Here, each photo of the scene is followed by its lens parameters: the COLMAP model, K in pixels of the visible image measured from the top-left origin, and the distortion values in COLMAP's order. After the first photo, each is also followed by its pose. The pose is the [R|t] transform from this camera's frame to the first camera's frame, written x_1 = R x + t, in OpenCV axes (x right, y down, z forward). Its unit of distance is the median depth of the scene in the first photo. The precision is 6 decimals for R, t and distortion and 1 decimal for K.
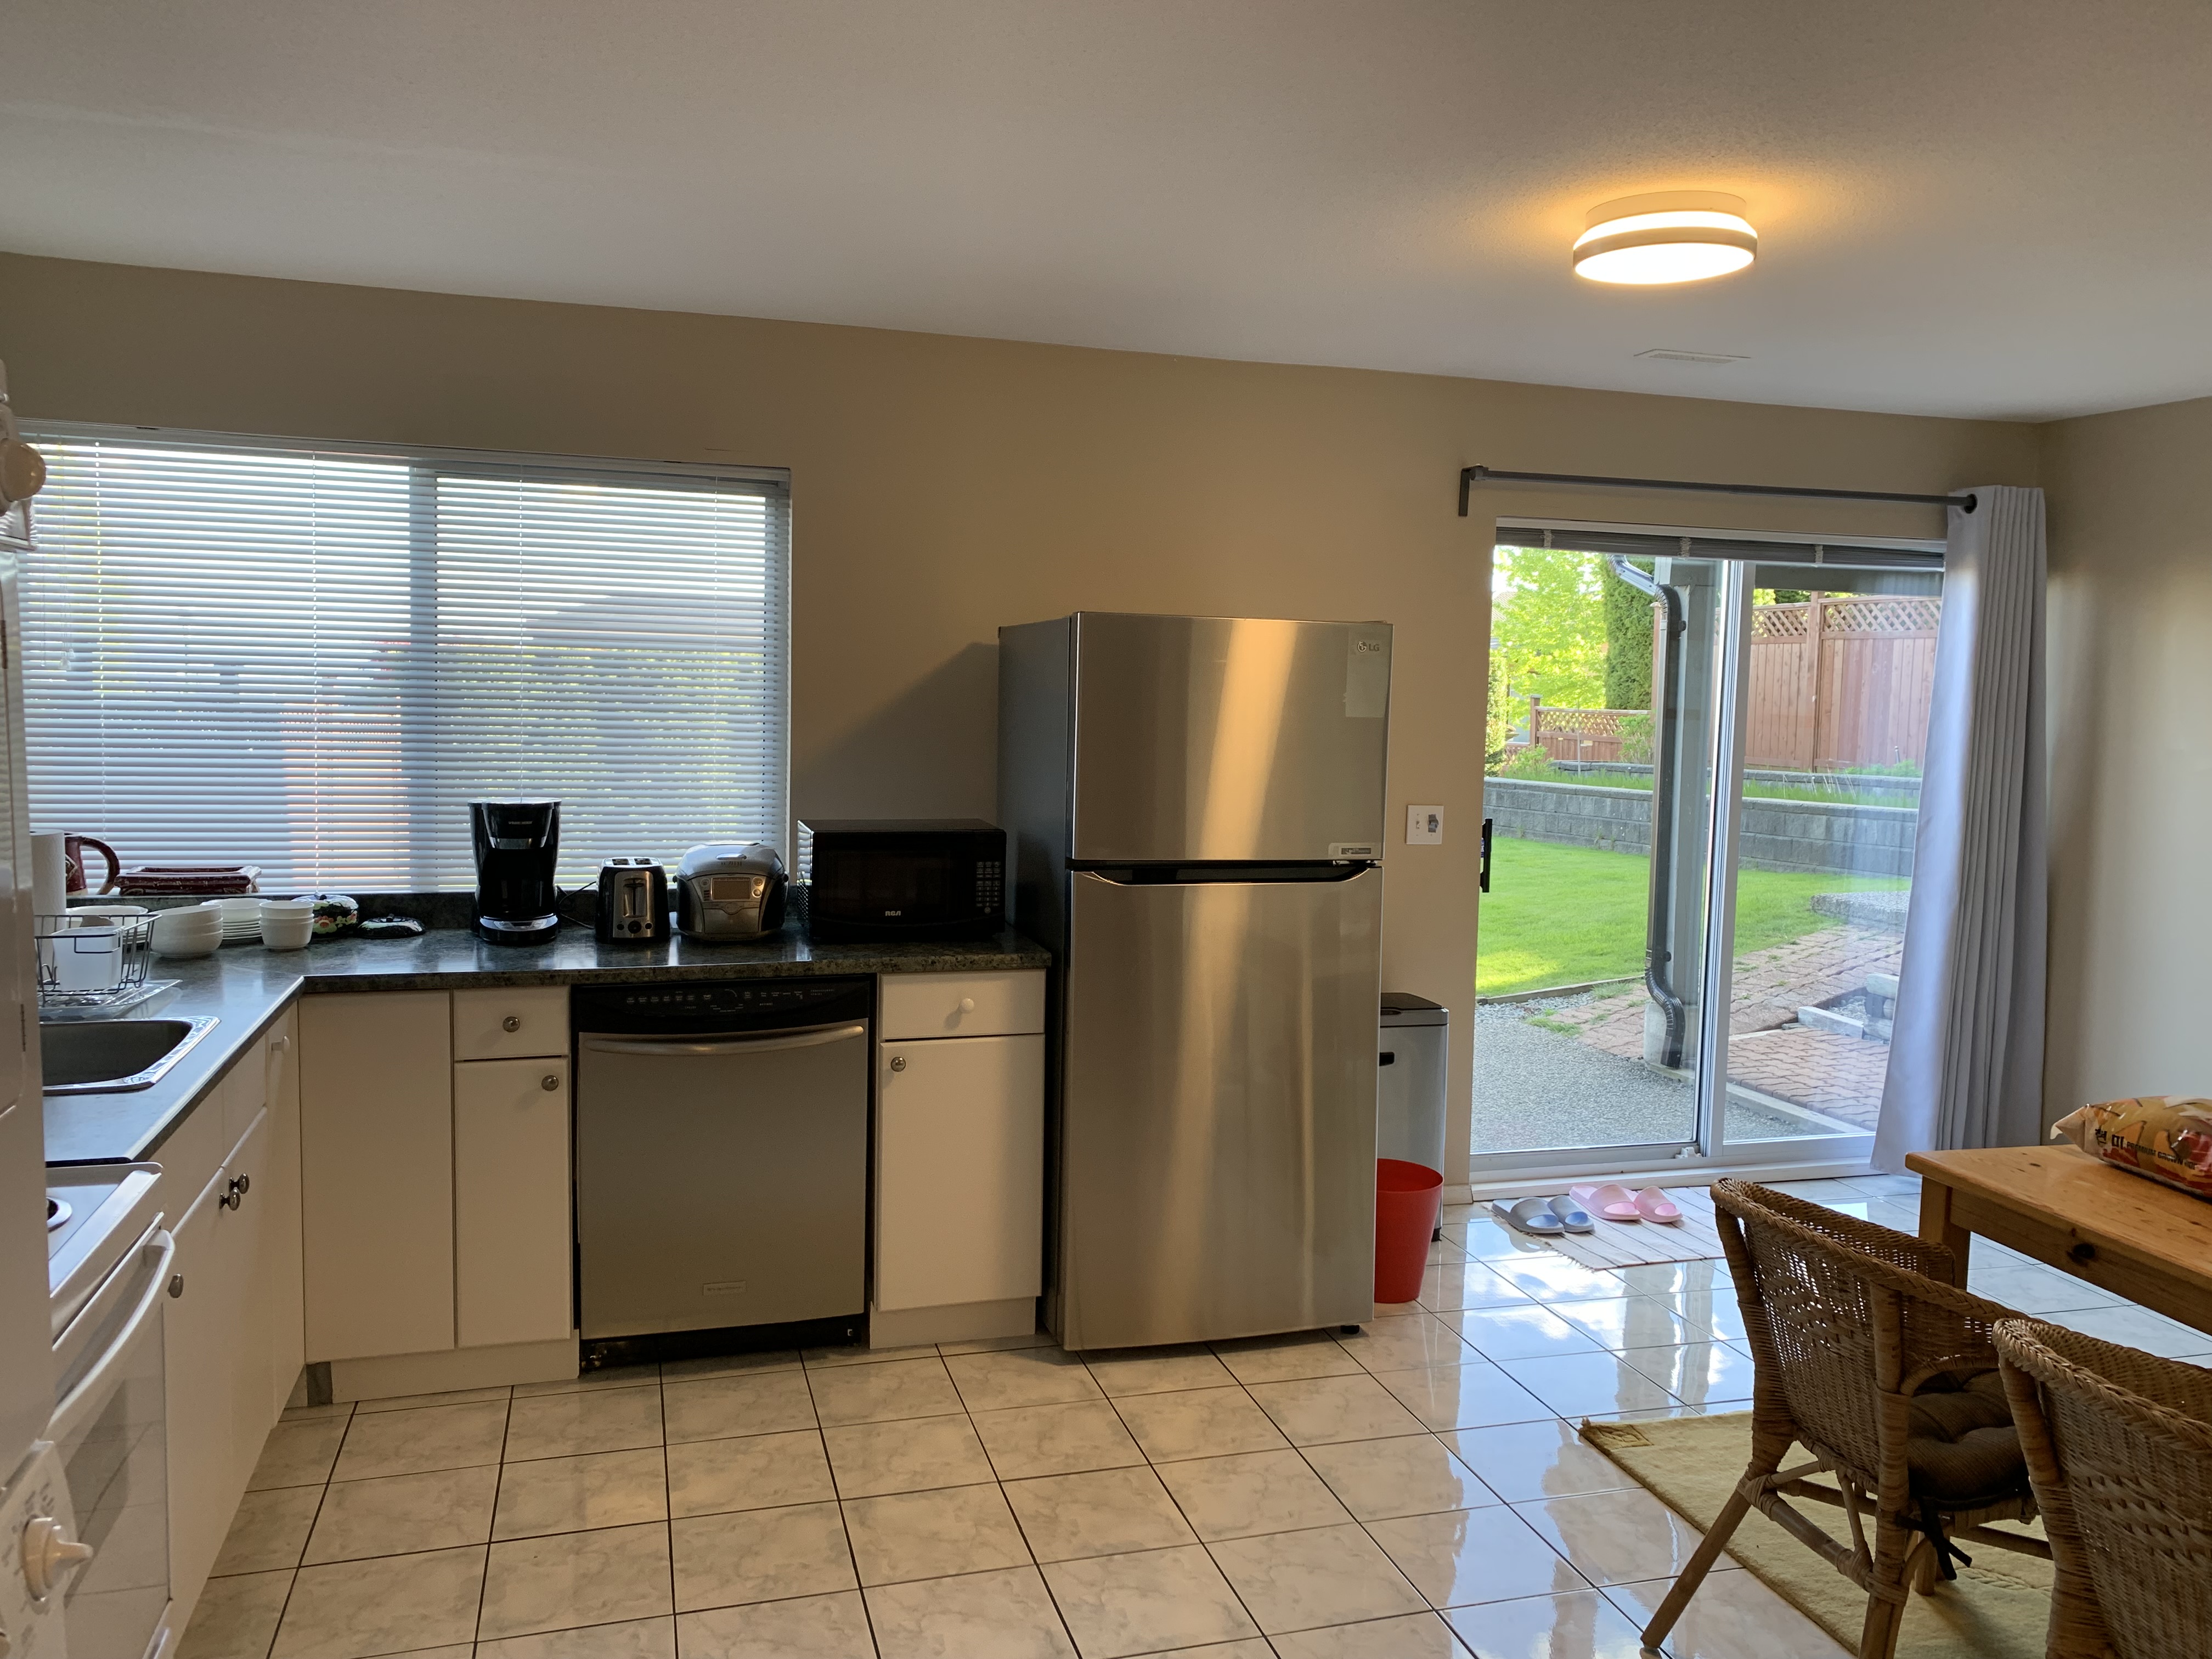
lens RADIAL K [[1678.7, 0, 1113.5], [0, 1678.7, 812.5], [0, 0, 1]] dist [0.051181, -0.056876]
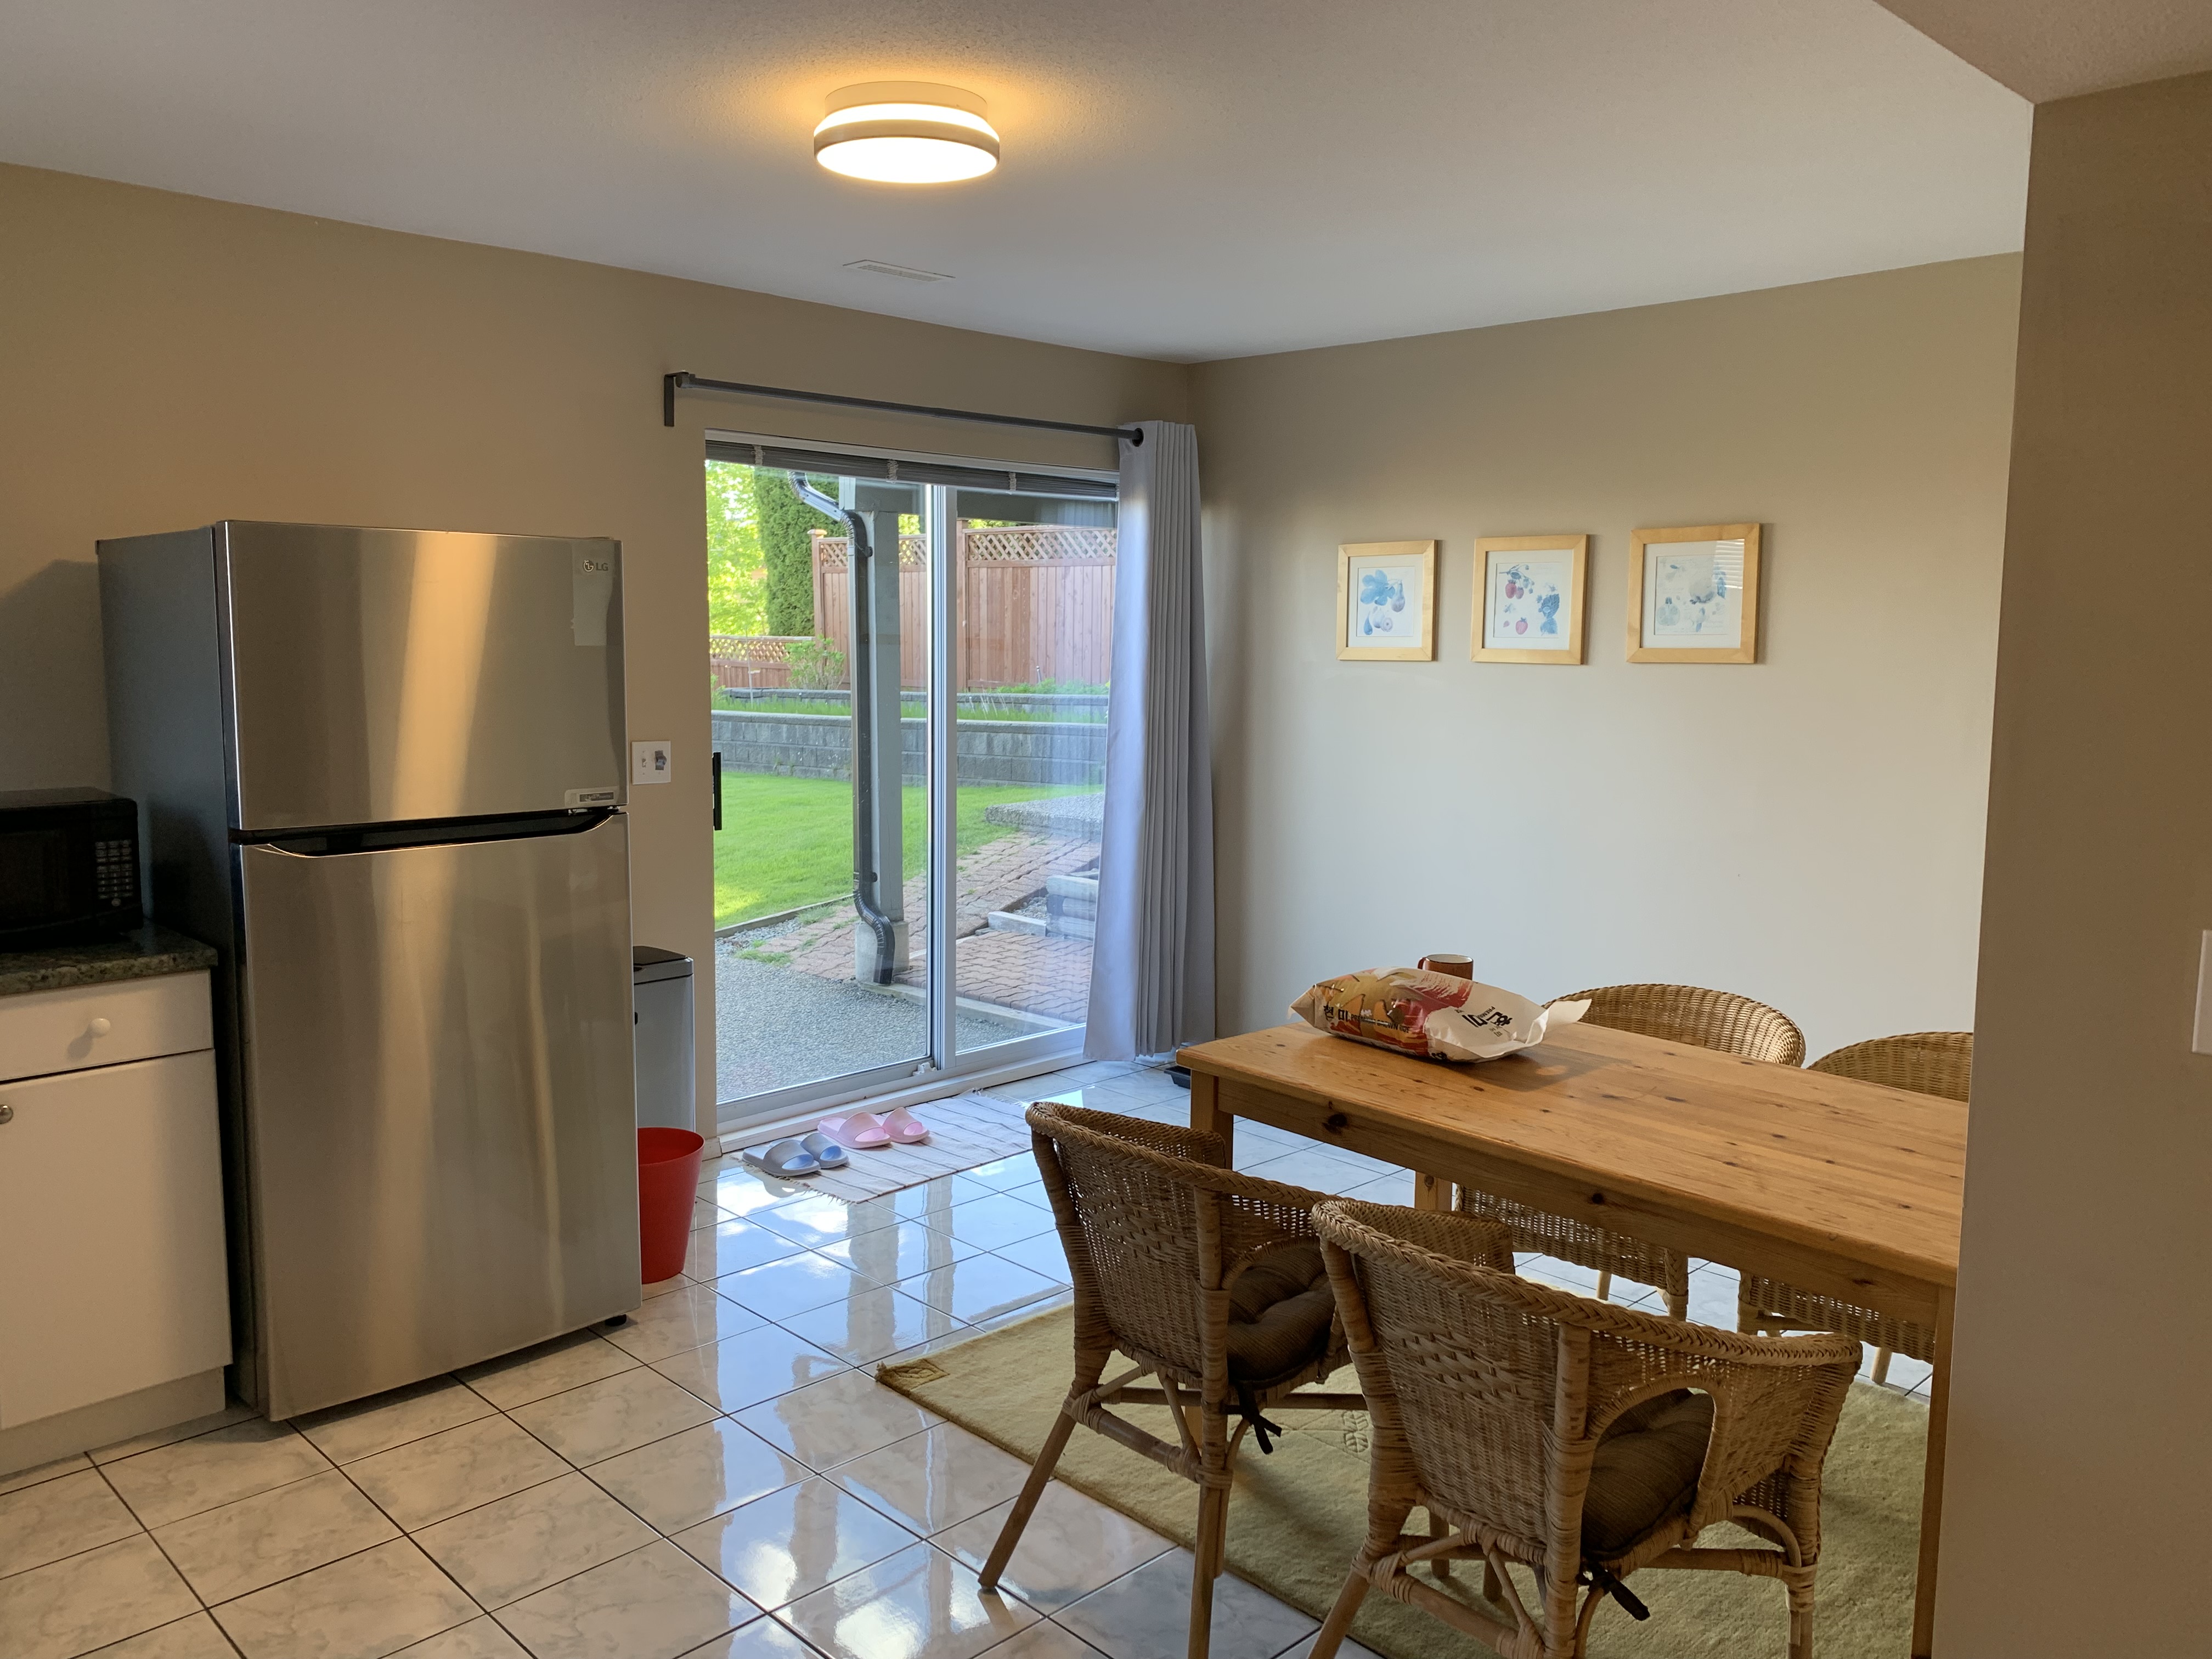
lens RADIAL K [[1678.7, 0, 1117.7], [0, 1678.7, 809.7], [0, 0, 1]] dist [0.051181, -0.056876]
pose [[0.880017, -0.067706, 0.470091, -0.033662], [0.048450, 0.997421, 0.052956, -0.004192], [-0.472464, -0.023827, 0.881028, 0.077133]]
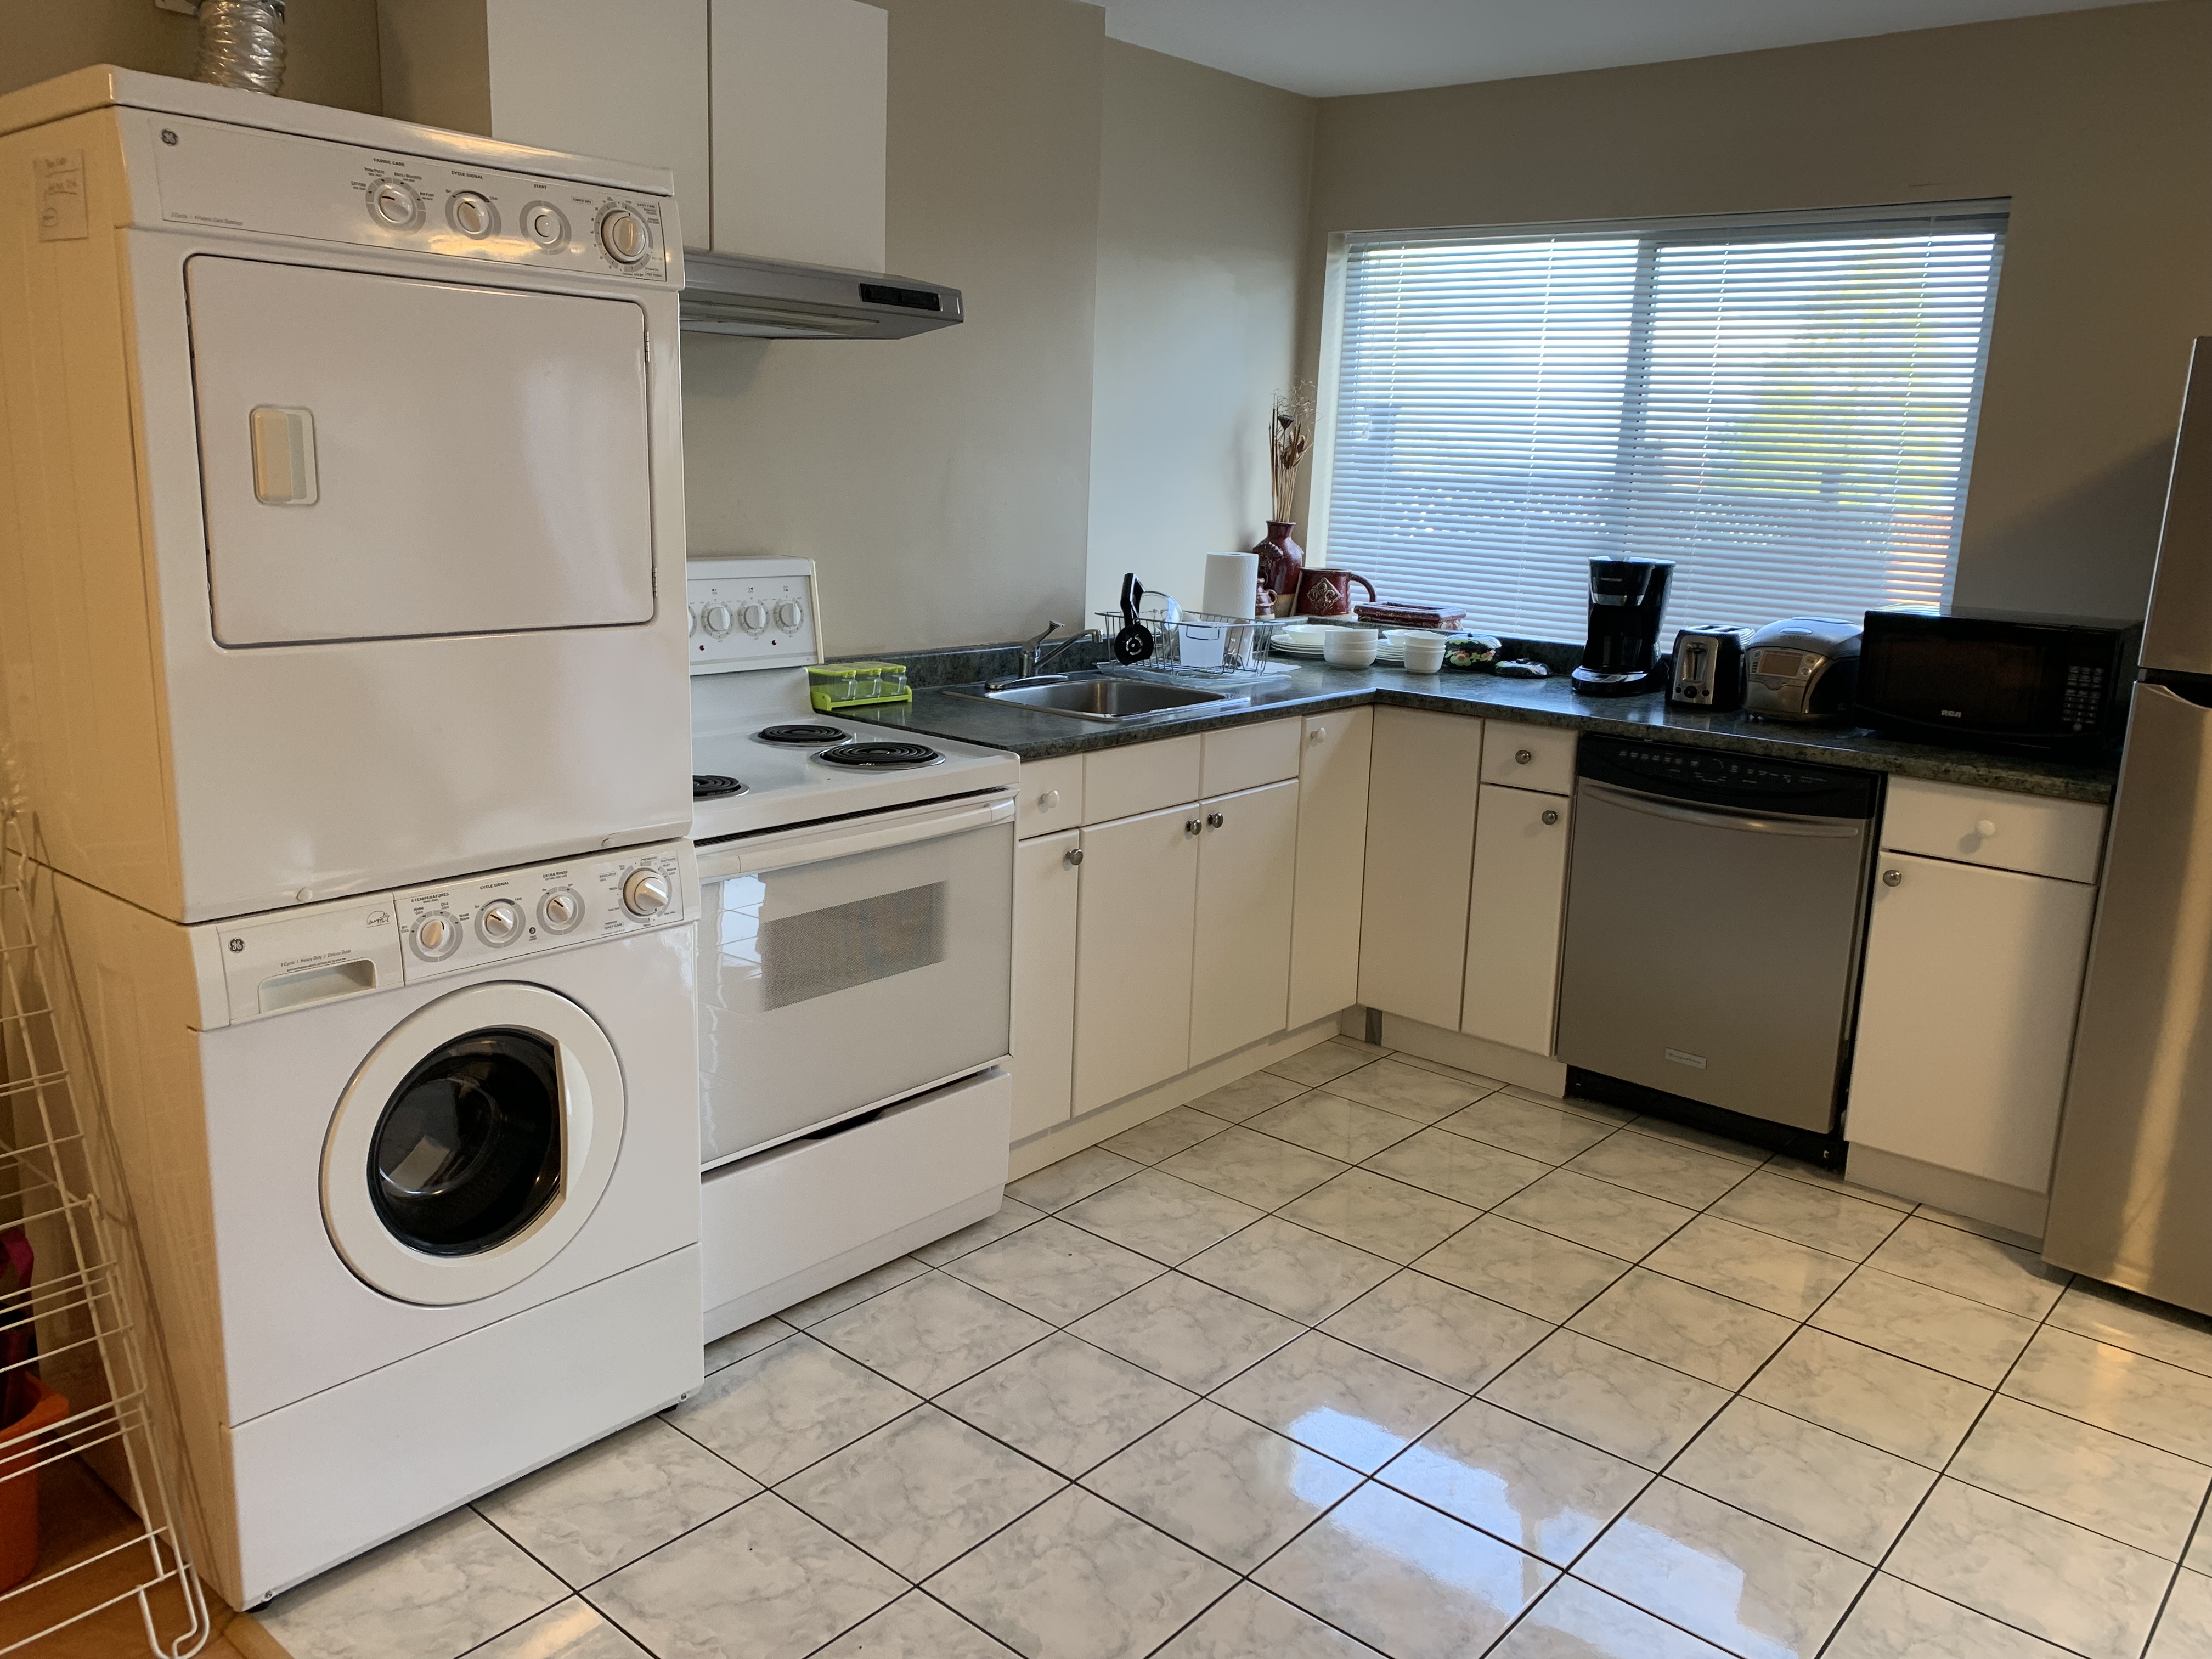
lens RADIAL K [[1678.7, 0, 1097.3], [0, 1678.7, 810.6], [0, 0, 1]] dist [0.051181, -0.056876]
pose [[0.545368, 0.174101, -0.819916, 0.351859], [-0.092249, 0.984715, 0.147735, 0.021243], [0.833105, -0.004934, 0.553093, 0.152064]]
